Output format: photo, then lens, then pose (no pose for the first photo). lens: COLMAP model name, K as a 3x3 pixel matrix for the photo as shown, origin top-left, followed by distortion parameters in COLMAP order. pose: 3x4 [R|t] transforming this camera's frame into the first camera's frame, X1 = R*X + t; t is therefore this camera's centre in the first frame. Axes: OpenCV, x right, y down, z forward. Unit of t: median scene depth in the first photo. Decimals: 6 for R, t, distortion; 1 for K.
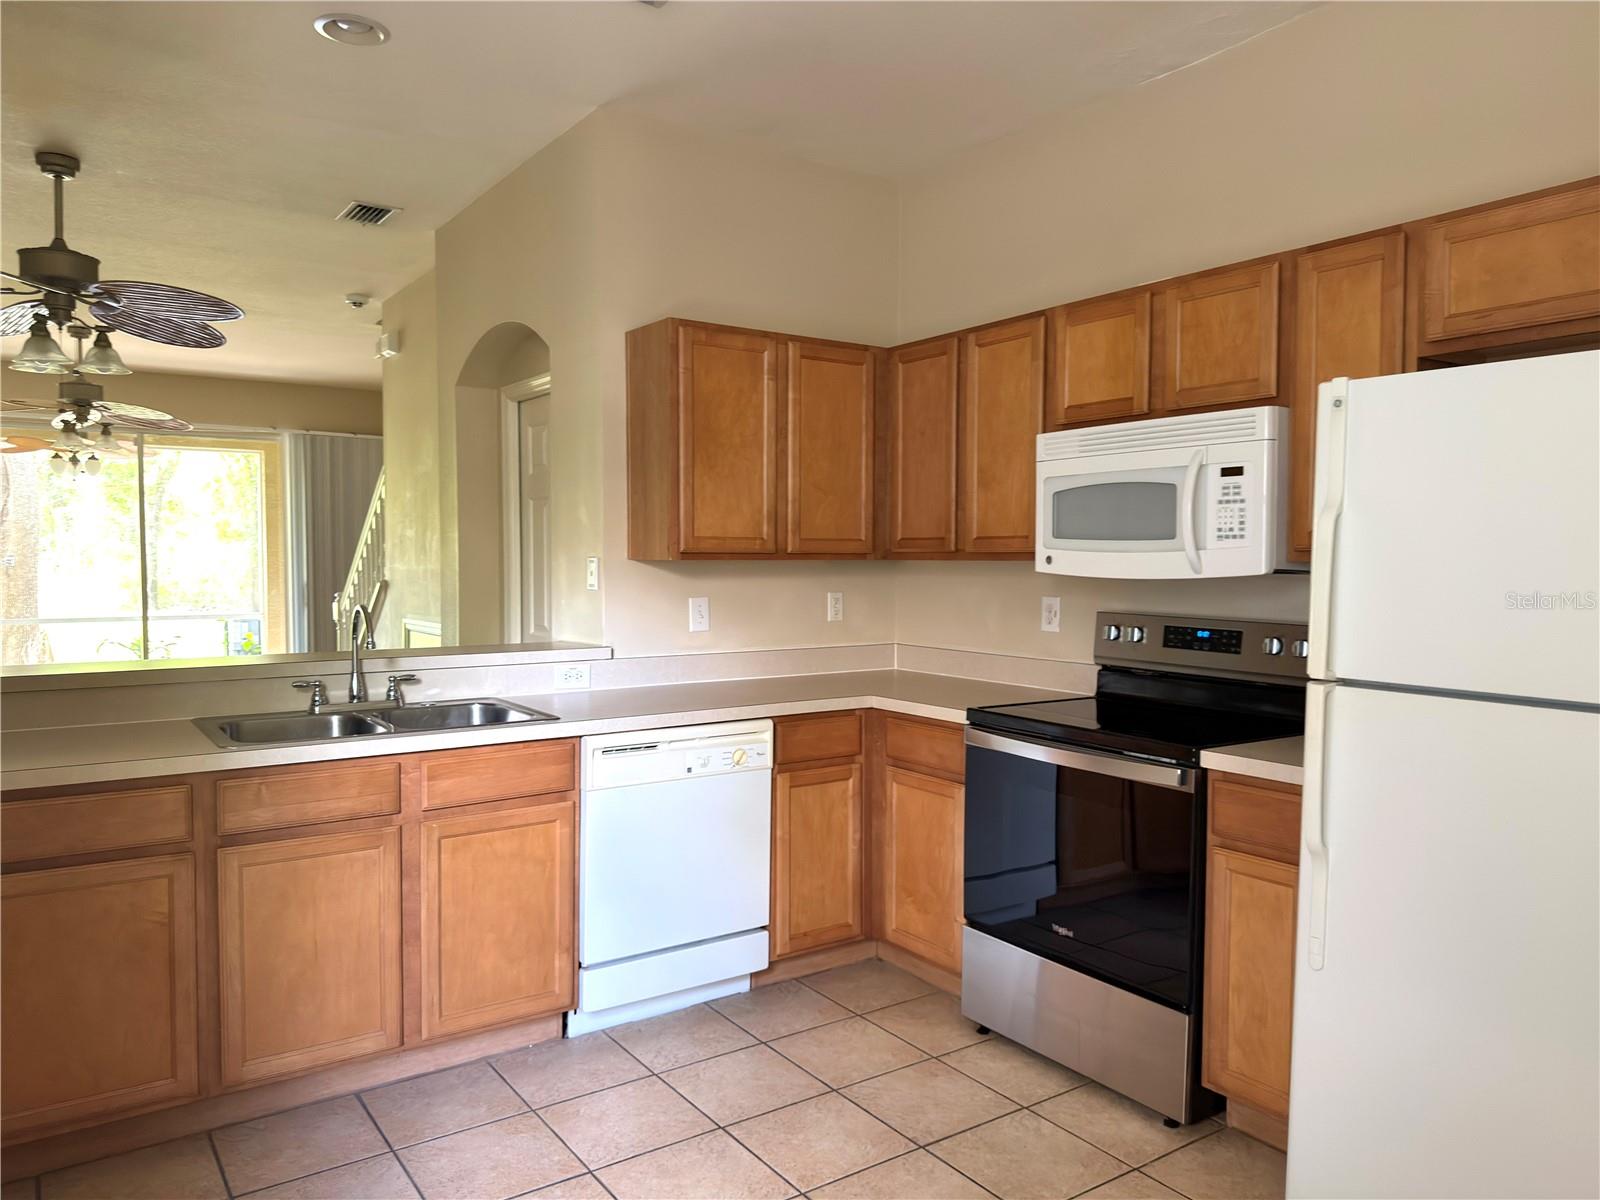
lens RADIAL K [[1146.2, 0, 786.4], [0, 1146.2, 594.7], [0, 0, 1]] dist [0.075344, -0.082151]
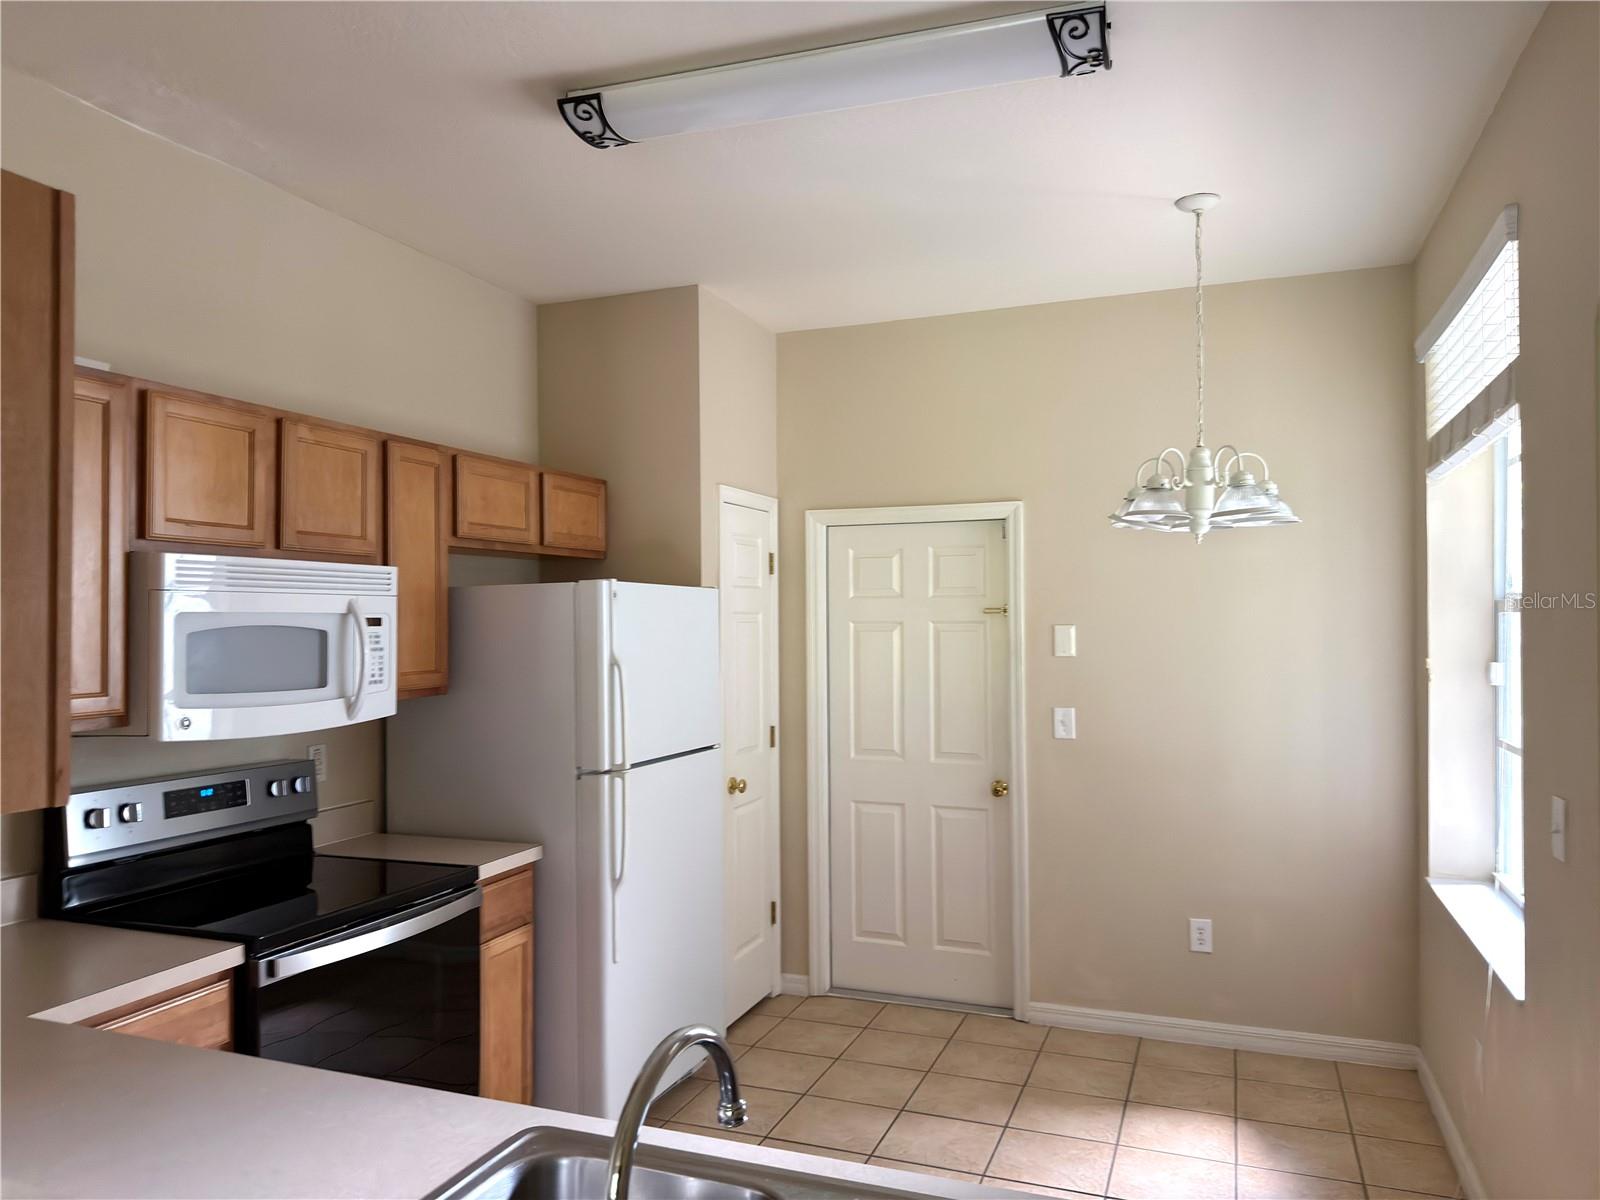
lens RADIAL K [[1146.2, 0, 805.0], [0, 1146.2, 608.8], [0, 0, 1]] dist [0.075344, -0.082151]
pose [[-0.570459, 0.009242, 0.821274, -0.632941], [0.030087, 0.999501, 0.009651, -0.101326], [-0.820775, 0.030215, -0.570452, 1.113061]]
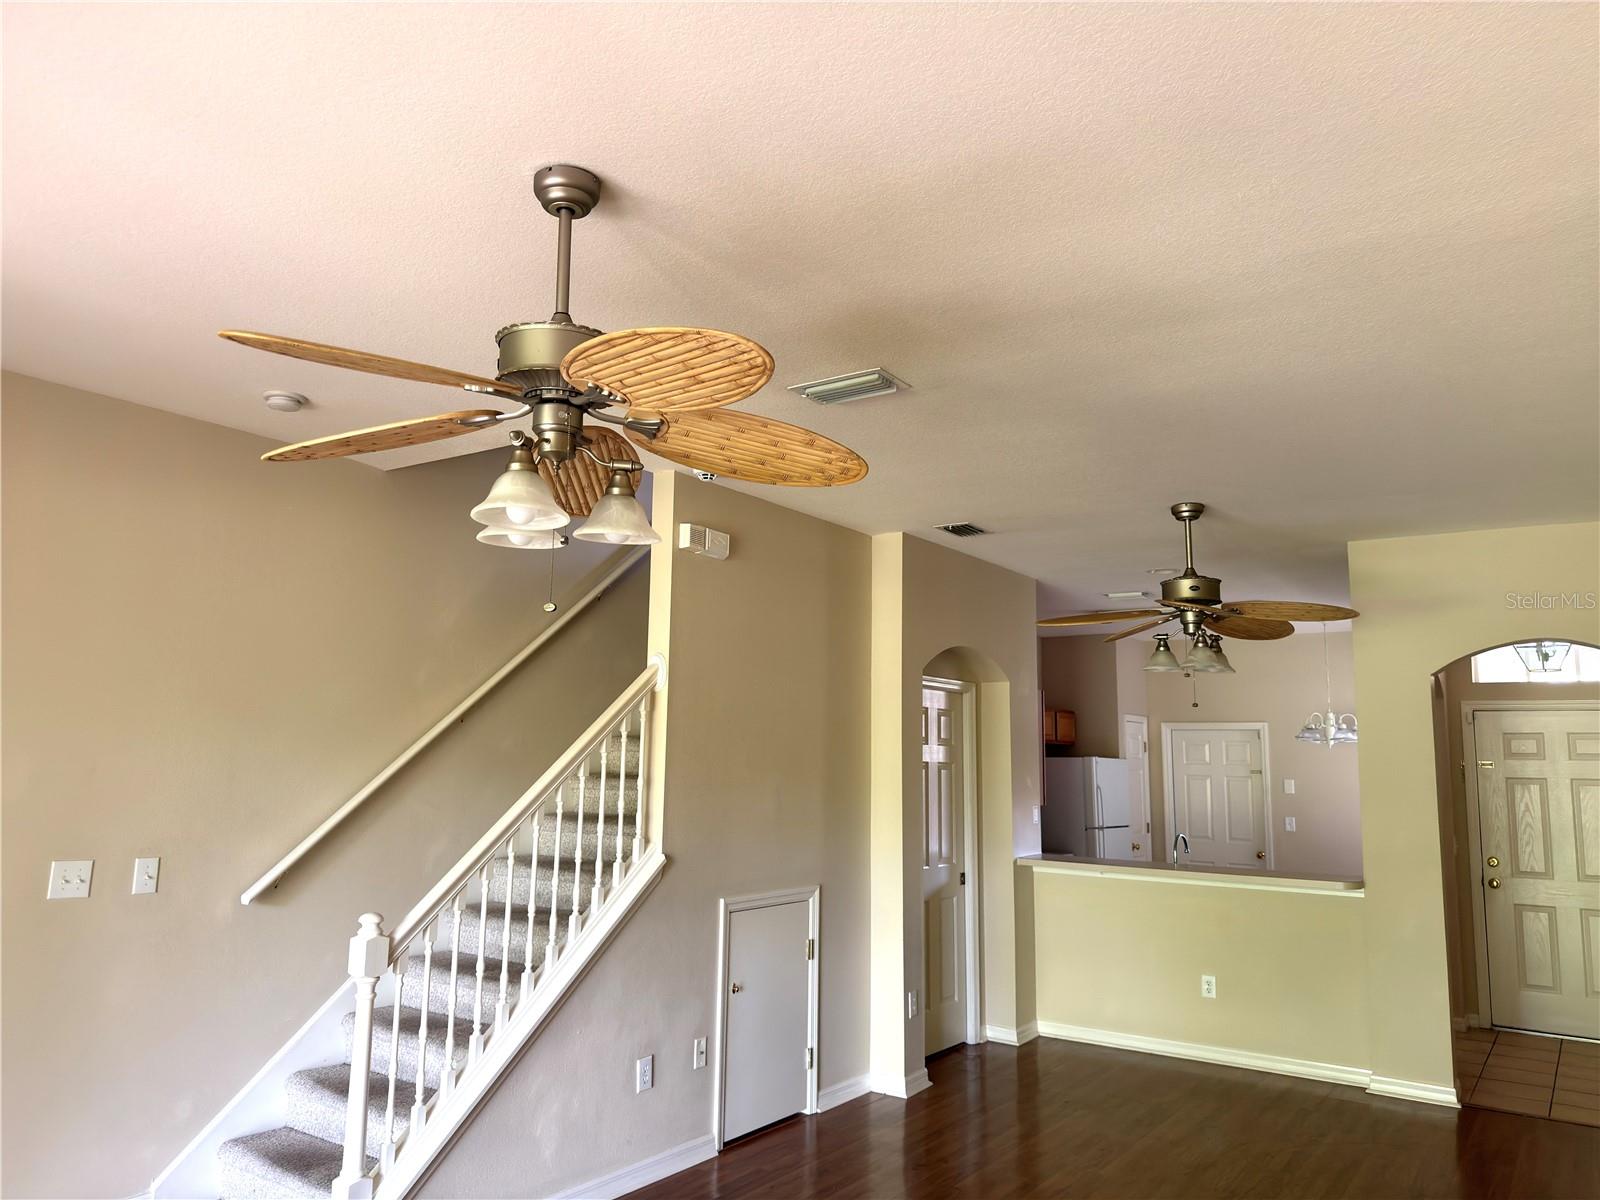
lens RADIAL K [[1146.2, 0, 787.9], [0, 1146.2, 590.9], [0, 0, 1]] dist [0.075344, -0.082151]
pose [[-0.341382, 0.135270, 0.930140, -2.120369], [0.013297, 0.990186, -0.139123, -0.142890], [-0.939831, -0.035126, -0.339830, 2.355979]]
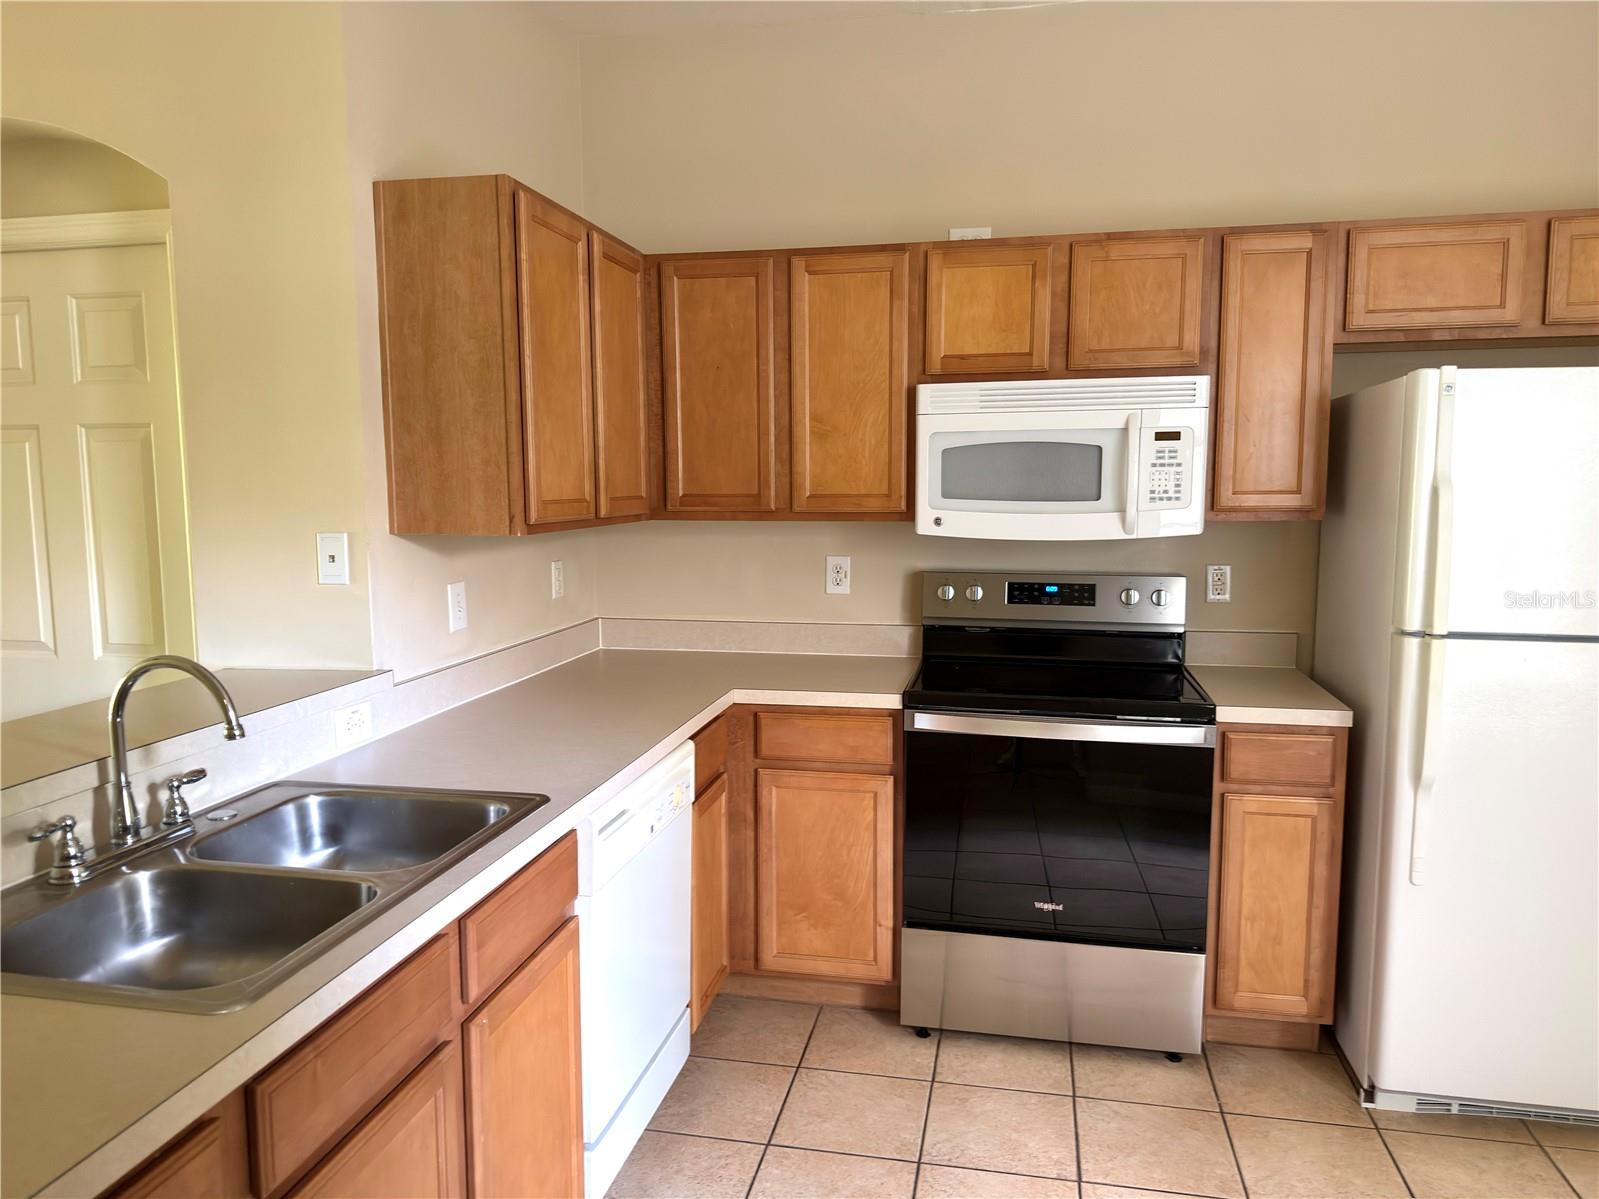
lens RADIAL K [[1145.5, 0, 784.5], [0, 1145.5, 597.5], [0, 0, 1]] dist [0.075344, -0.082151]
pose [[0.712911, -0.081919, 0.696453, -0.519953], [0.030057, 0.995810, 0.086363, -0.053552], [-0.700610, -0.040636, 0.712386, 0.427682]]
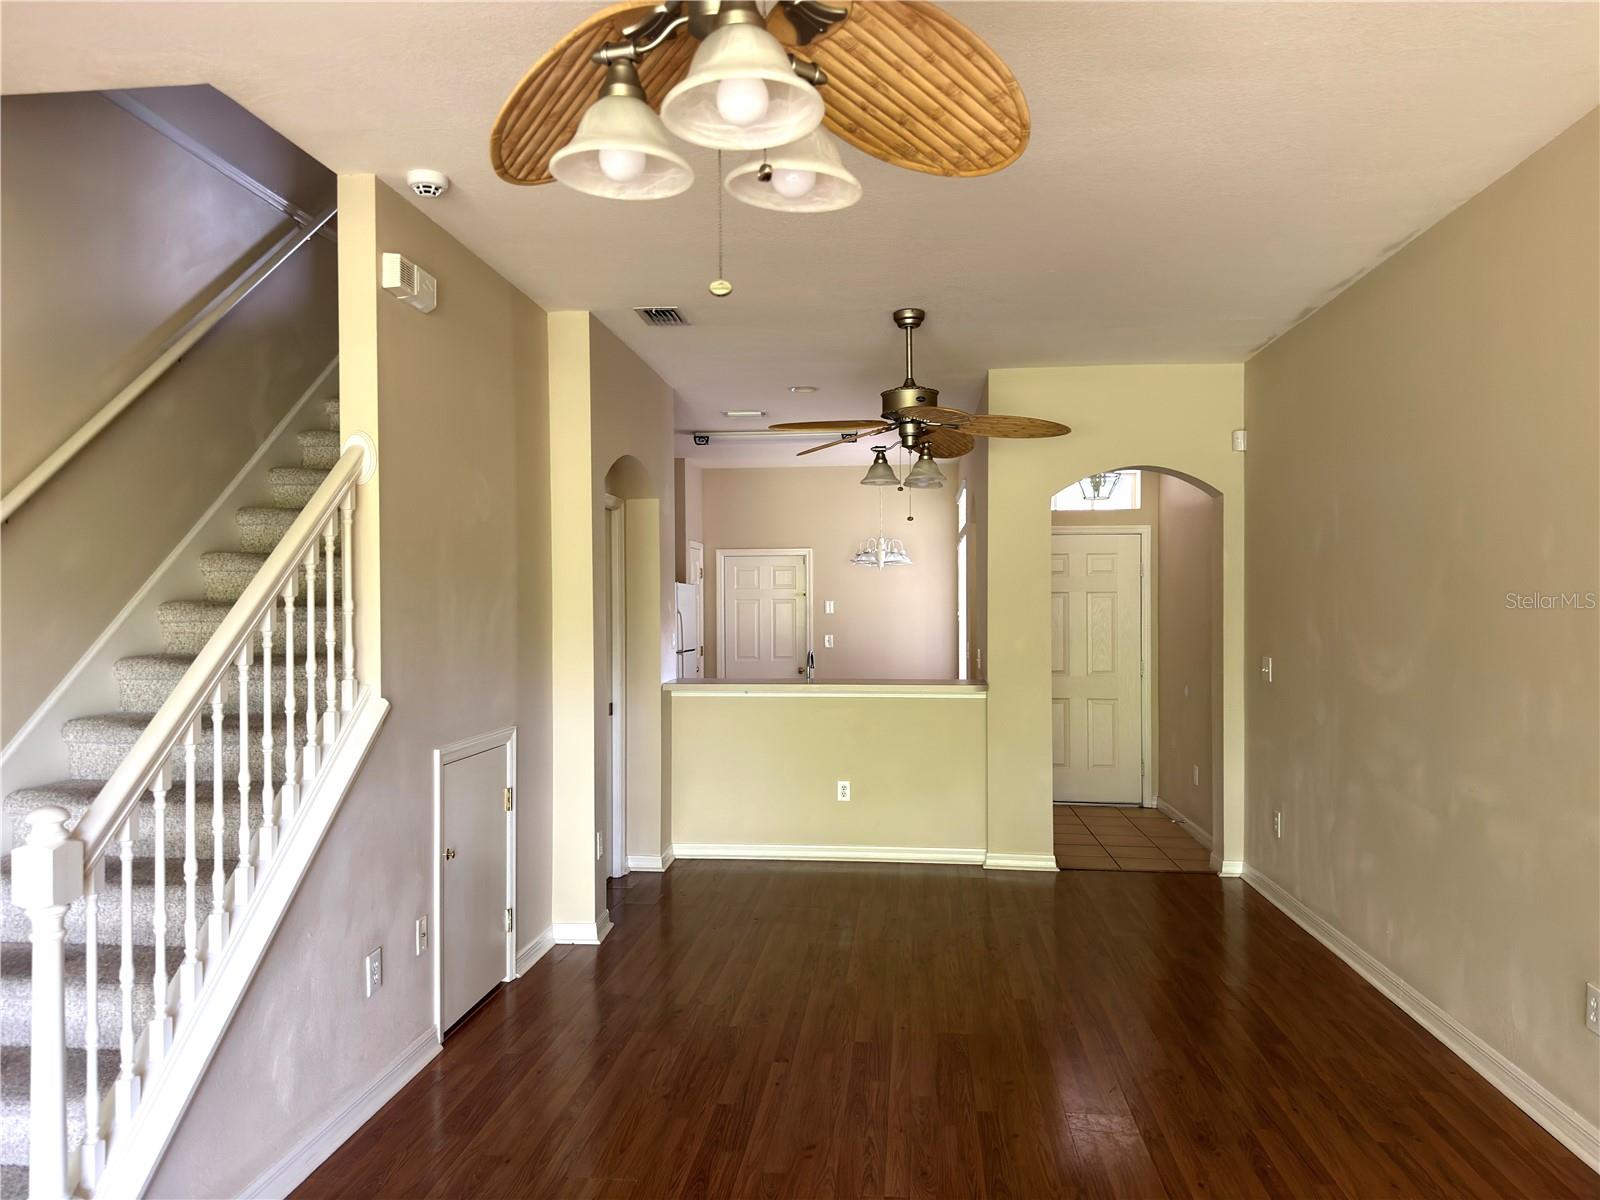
lens RADIAL K [[1146.2, 0, 815.1], [0, 1146.2, 606.5], [0, 0, 1]] dist [0.075344, -0.082151]
pose [[-0.763470, 0.000996, 0.645842, -1.734931], [0.022589, 0.999428, 0.025162, -0.125259], [-0.645448, 0.033799, -0.763056, 2.557284]]
